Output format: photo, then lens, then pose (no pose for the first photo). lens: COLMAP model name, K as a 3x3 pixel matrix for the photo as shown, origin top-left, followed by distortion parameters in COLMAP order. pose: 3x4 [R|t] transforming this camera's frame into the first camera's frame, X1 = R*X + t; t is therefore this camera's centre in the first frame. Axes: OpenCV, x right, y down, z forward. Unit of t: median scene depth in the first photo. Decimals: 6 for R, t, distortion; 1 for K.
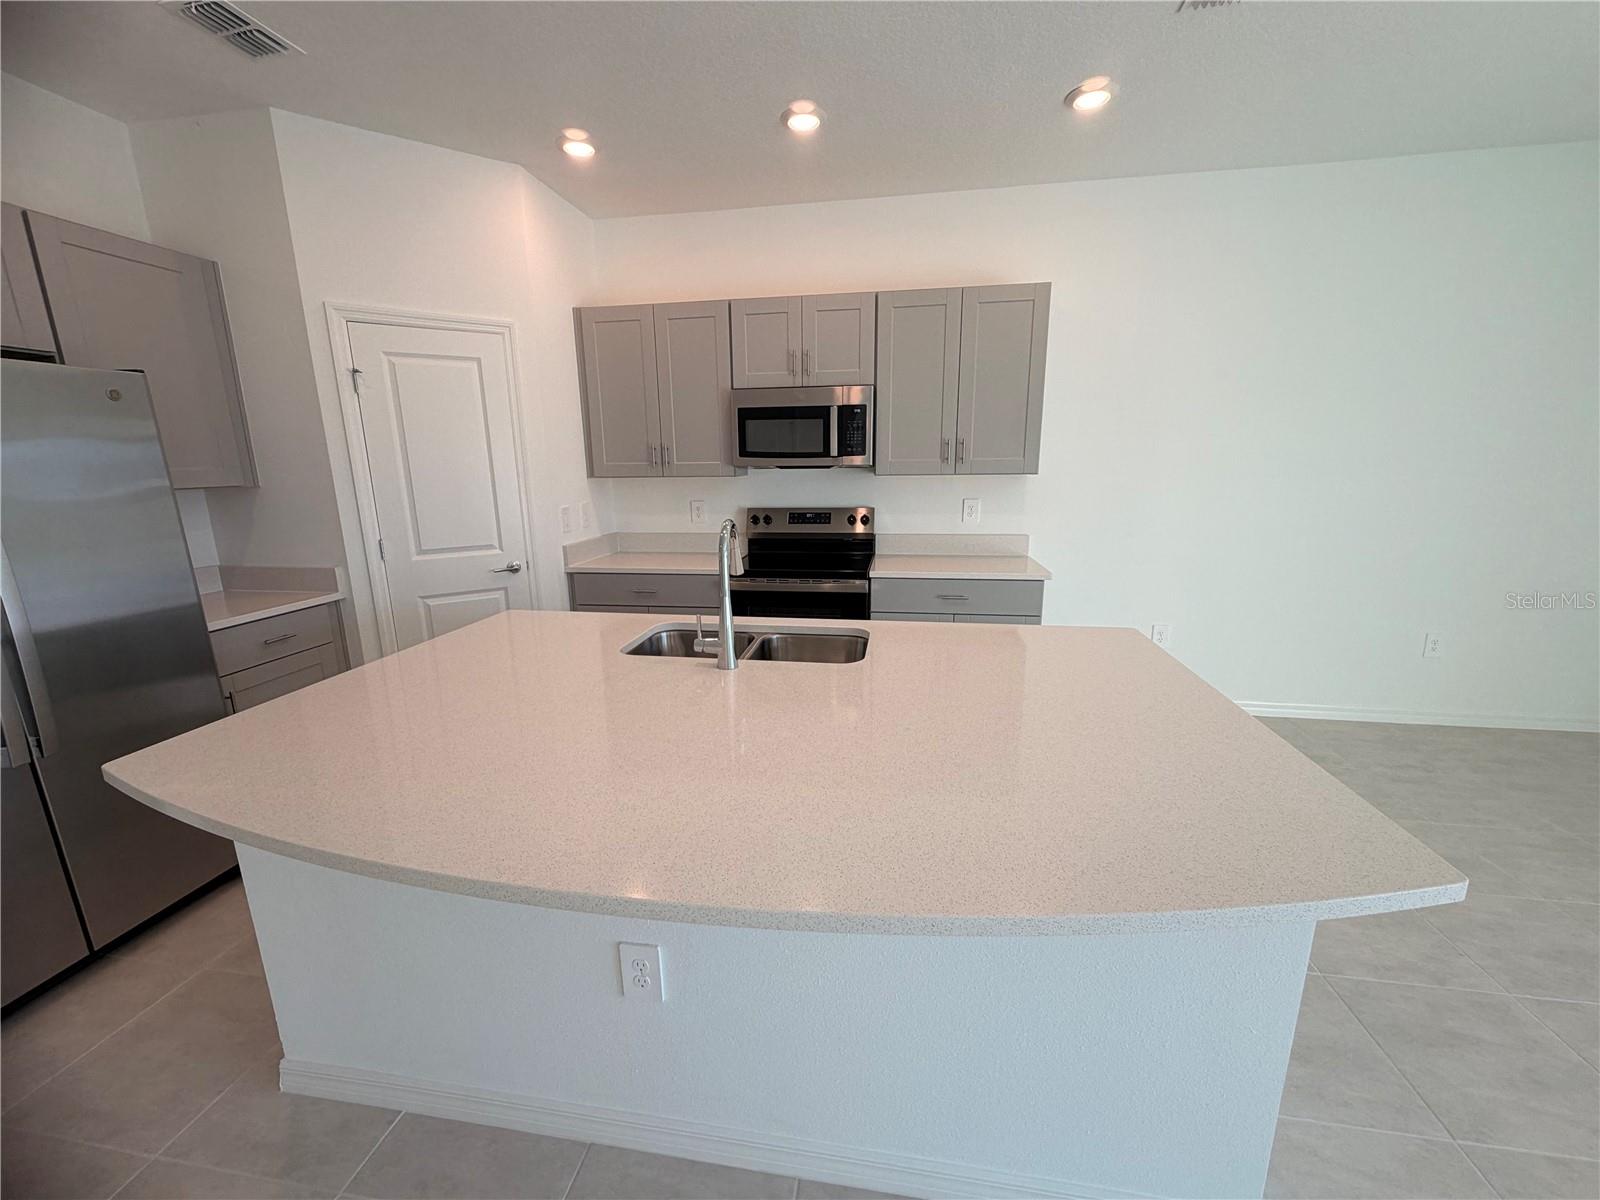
lens RADIAL K [[638.7, 0, 796.0], [0, 638.7, 601.4], [0, 0, 1]] dist [-0.000574, 0.000432]
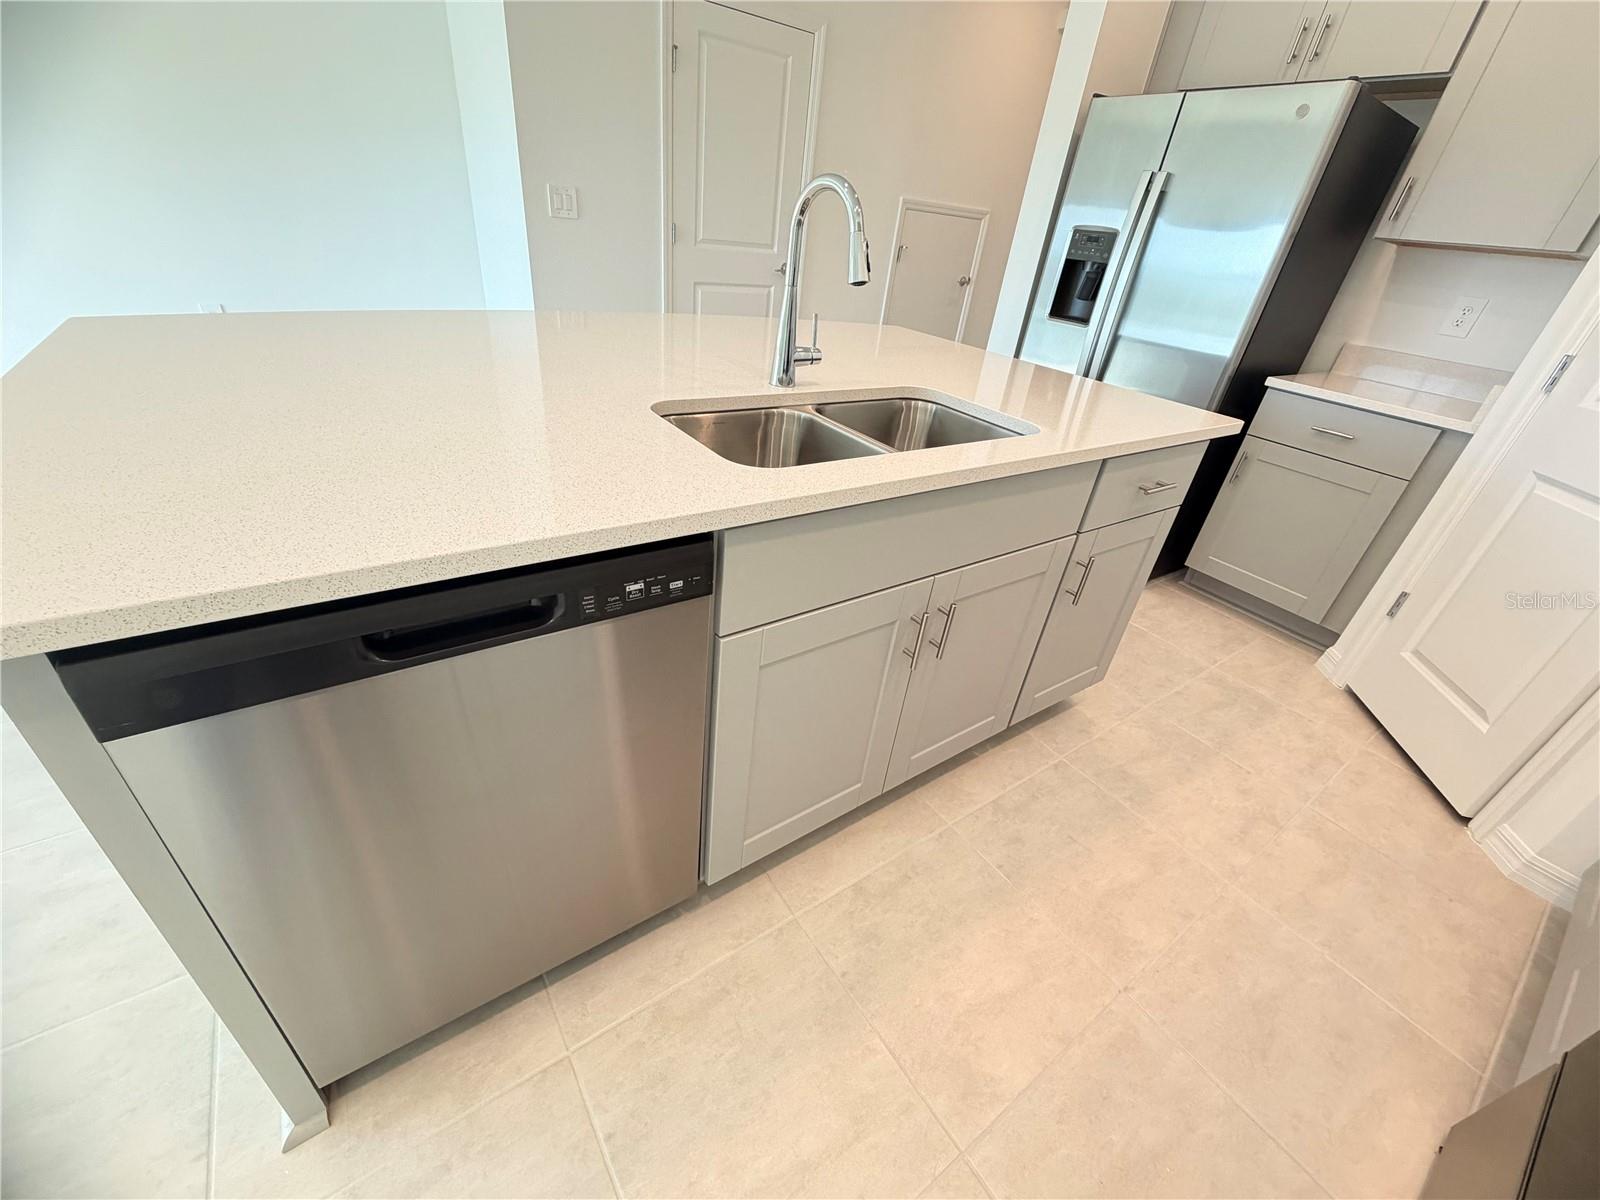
lens RADIAL K [[638.7, 0, 796.0], [0, 638.7, 601.4], [0, 0, 1]] dist [-0.000574, 0.000432]
pose [[-0.711980, 0.309155, -0.630482, 0.254664], [-0.243387, 0.733561, 0.634548, -0.114728], [0.658671, 0.605237, -0.447036, 0.822253]]
